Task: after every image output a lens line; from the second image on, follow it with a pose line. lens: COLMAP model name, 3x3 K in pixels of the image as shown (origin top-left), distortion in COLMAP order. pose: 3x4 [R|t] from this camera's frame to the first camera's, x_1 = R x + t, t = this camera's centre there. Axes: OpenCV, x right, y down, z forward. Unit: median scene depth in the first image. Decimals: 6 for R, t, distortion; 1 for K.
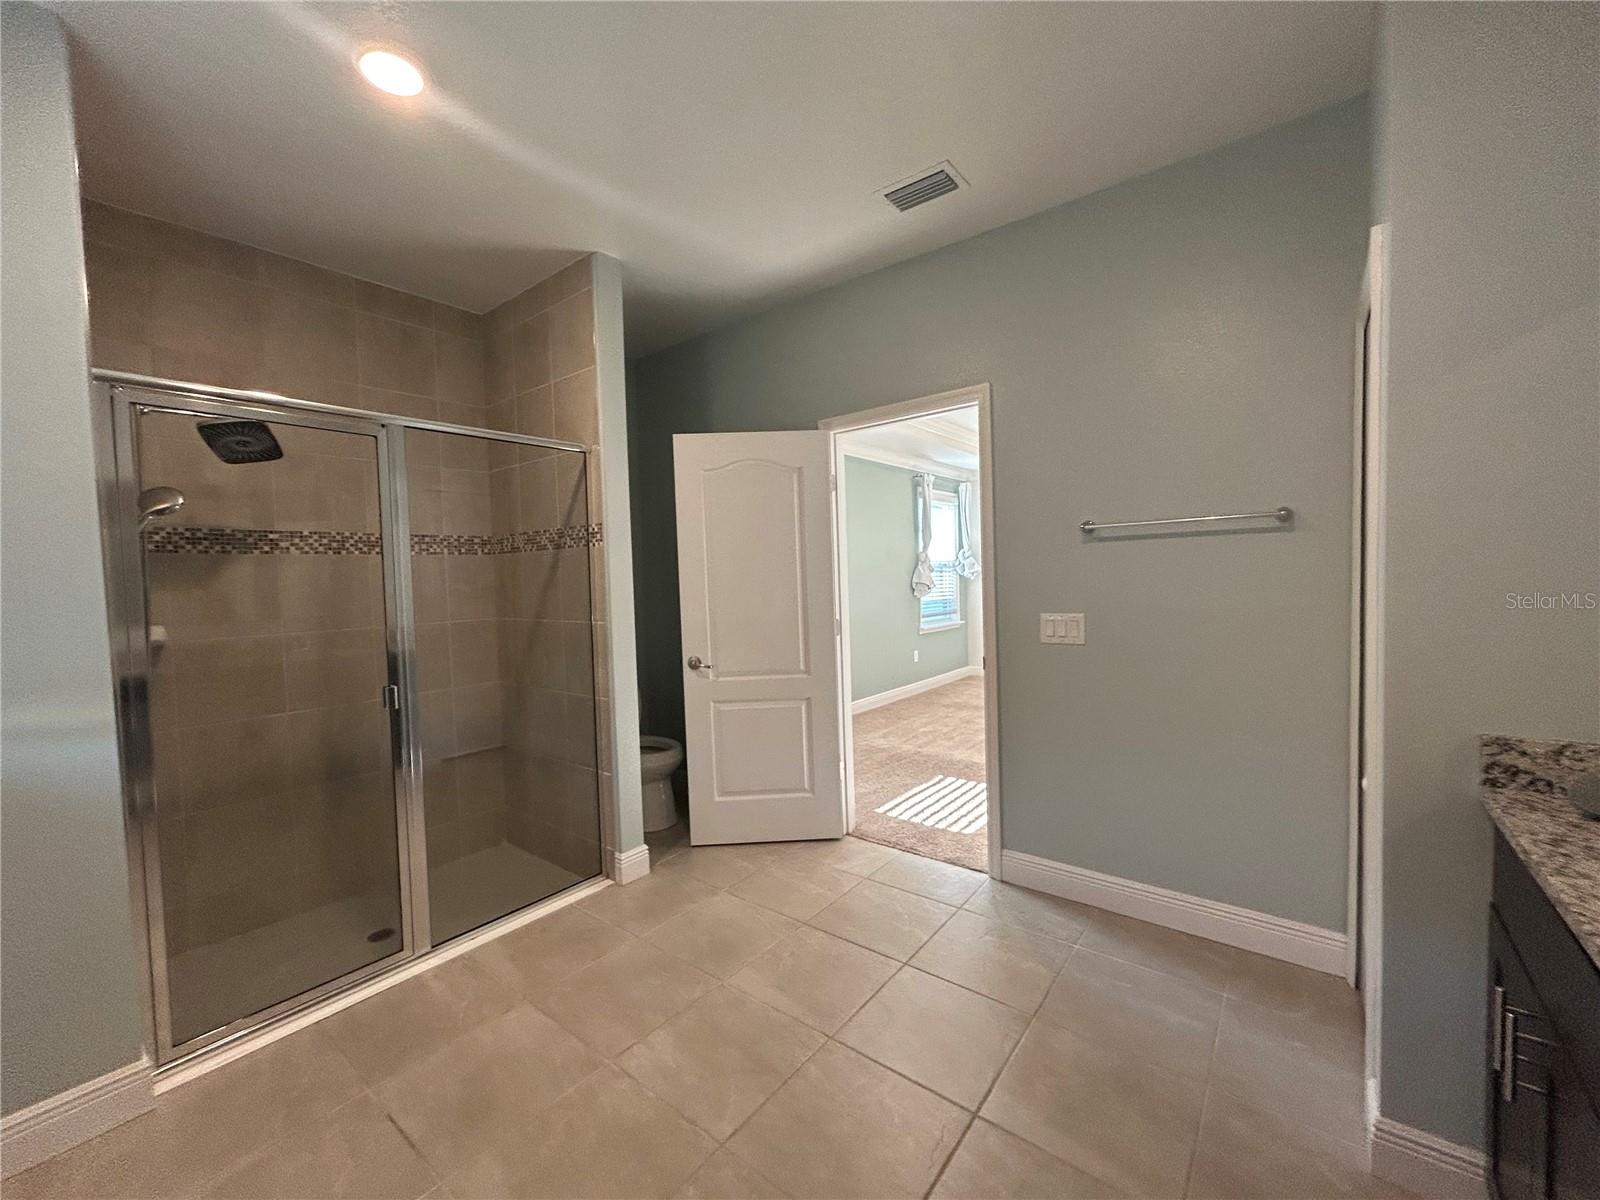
lens RADIAL K [[643.9, 0, 797.1], [0, 643.9, 601.7], [0, 0, 1]] dist [-0.002571, -0.000256]
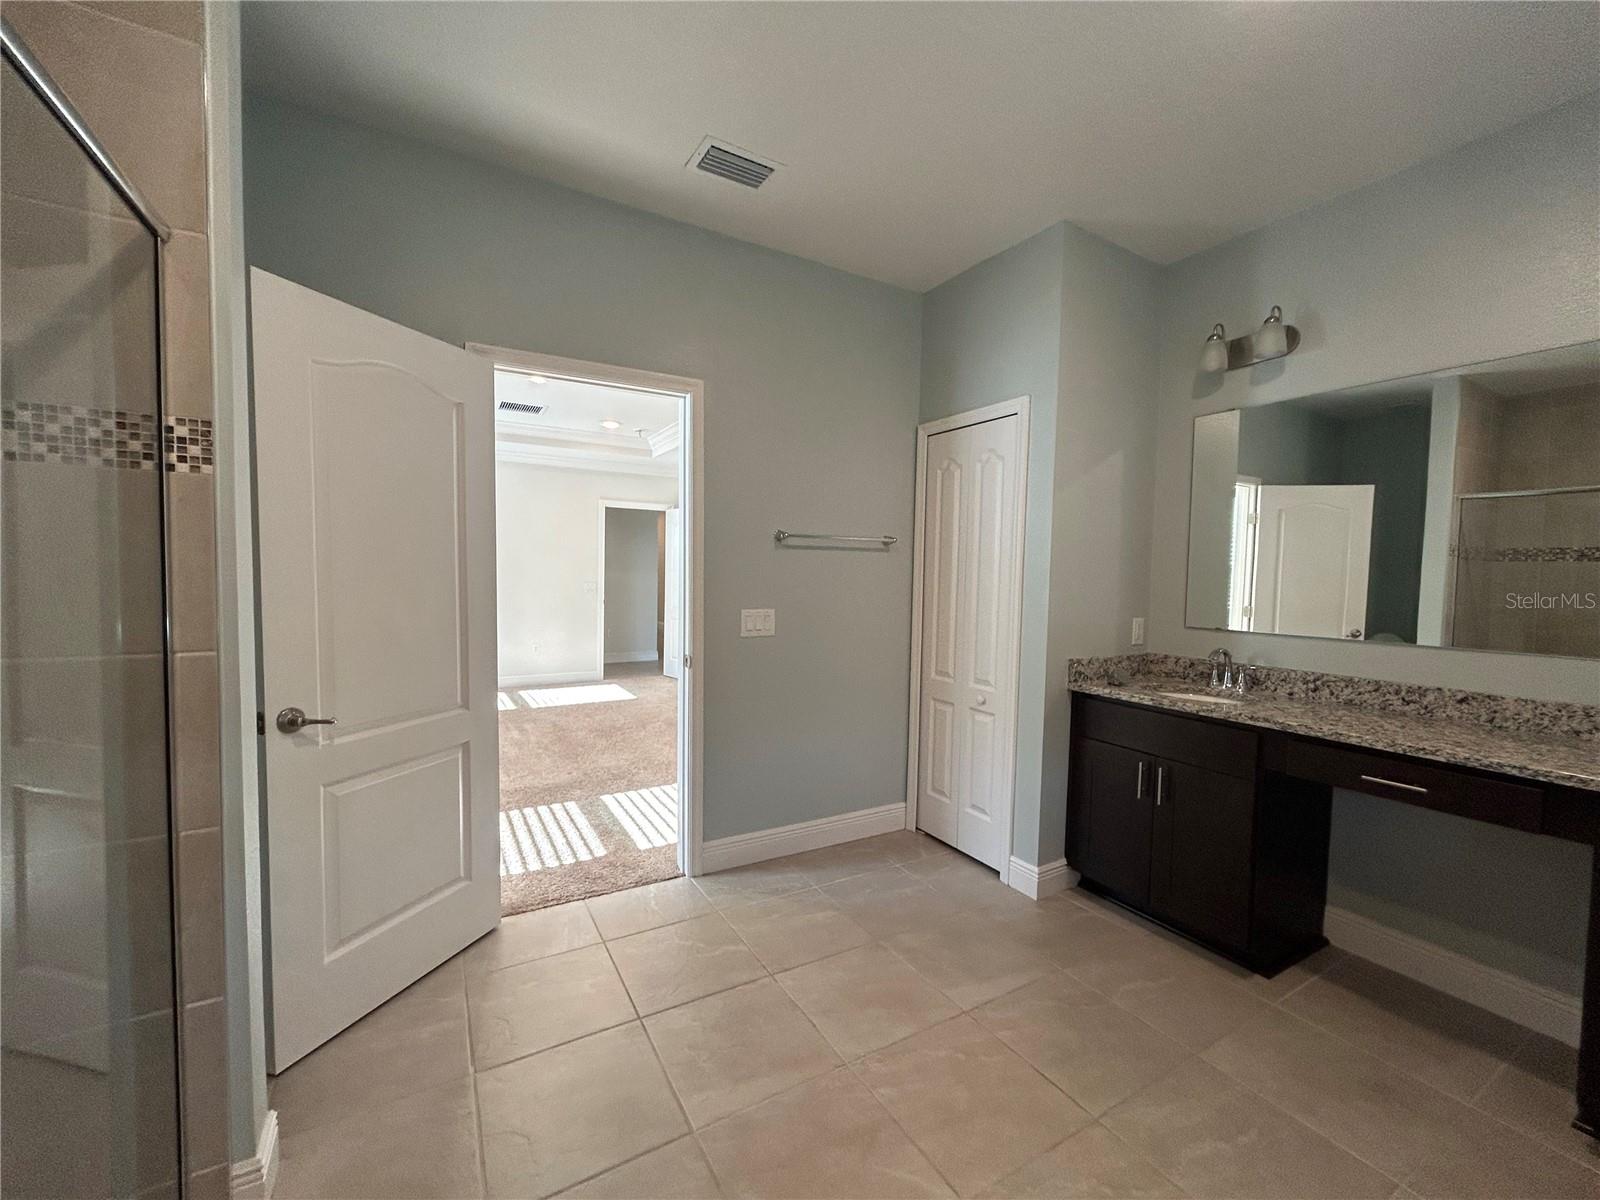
lens RADIAL K [[643.9, 0, 797.1], [0, 643.9, 601.7], [0, 0, 1]] dist [-0.002571, -0.000256]
pose [[0.363415, -0.008846, 0.931585, -0.504570], [0.007596, 0.999950, 0.006532, -0.001633], [-0.931596, 0.004703, 0.363464, 0.434028]]
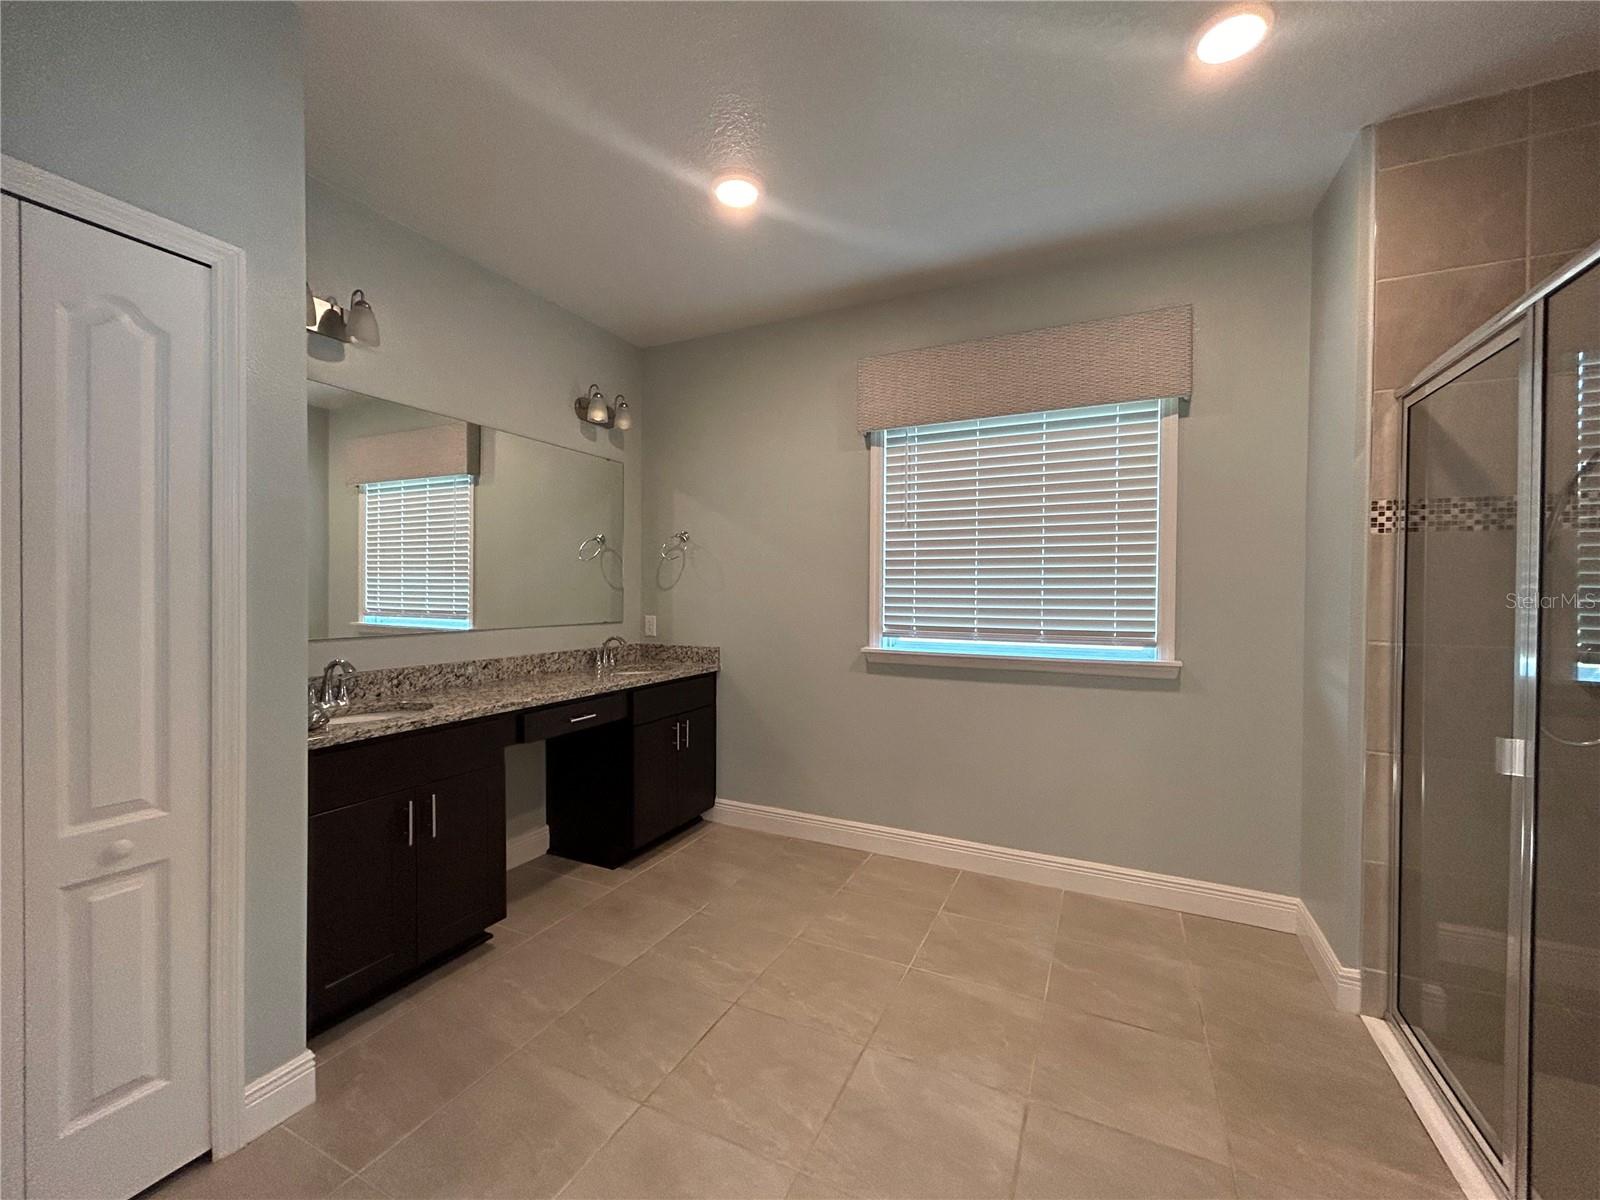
lens RADIAL K [[643.9, 0, 797.1], [0, 643.9, 601.7], [0, 0, 1]] dist [-0.002571, -0.000256]
pose [[-0.975434, 0.024835, -0.218887, 0.124077], [0.012238, 0.998200, 0.058719, -0.032178], [0.219951, 0.054598, -0.973982, 1.030678]]
